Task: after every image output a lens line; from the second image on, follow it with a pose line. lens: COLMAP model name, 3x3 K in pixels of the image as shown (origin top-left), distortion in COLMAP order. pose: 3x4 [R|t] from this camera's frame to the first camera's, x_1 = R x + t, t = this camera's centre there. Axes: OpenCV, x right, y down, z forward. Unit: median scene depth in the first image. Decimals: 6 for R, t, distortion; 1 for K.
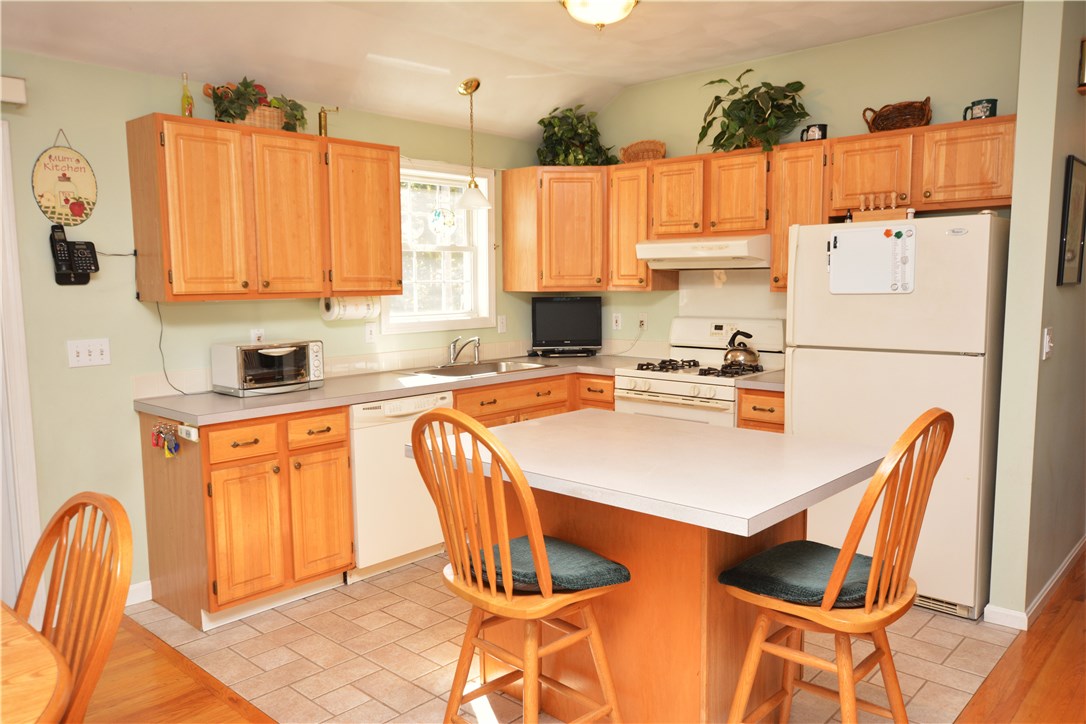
lens RADIAL K [[803.5, 0, 545.1], [0, 803.5, 362.9], [0, 0, 1]] dist [-0.003594, 0.022429]
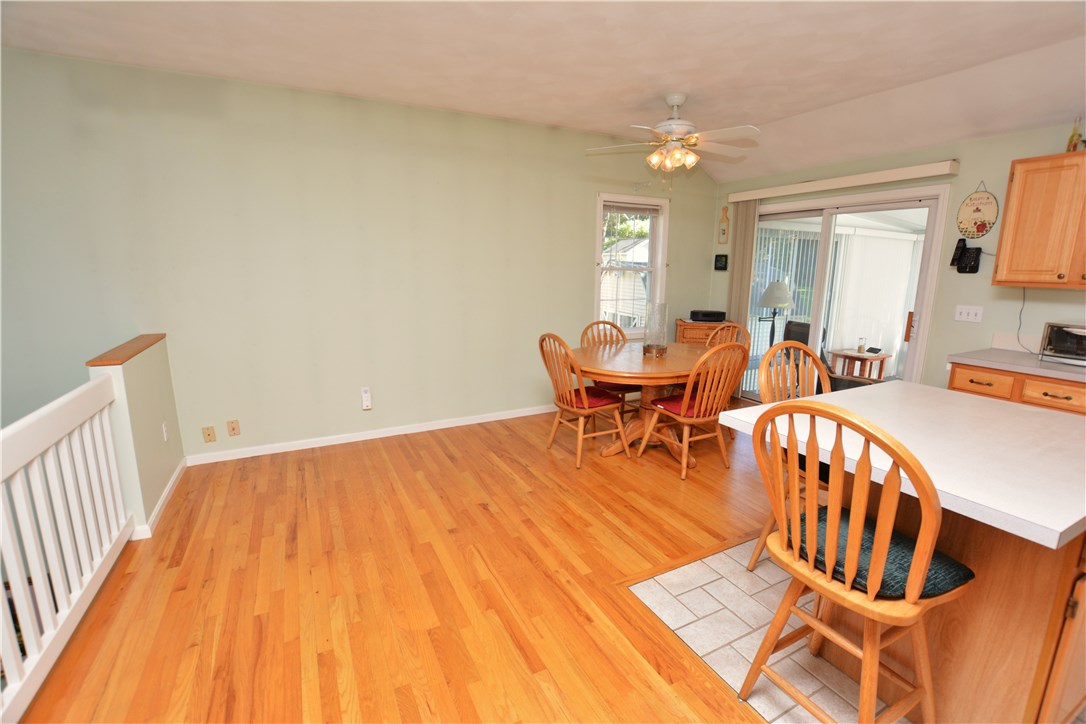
lens RADIAL K [[477.2, 0, 546.5], [0, 477.2, 362.7], [0, 0, 1]] dist [-0.034477, 0.005273]
pose [[-0.341245, 0.195355, -0.919450, 0.616961], [-0.101690, 0.964752, 0.242721, -0.056571], [0.934458, 0.176326, -0.309351, 0.456664]]
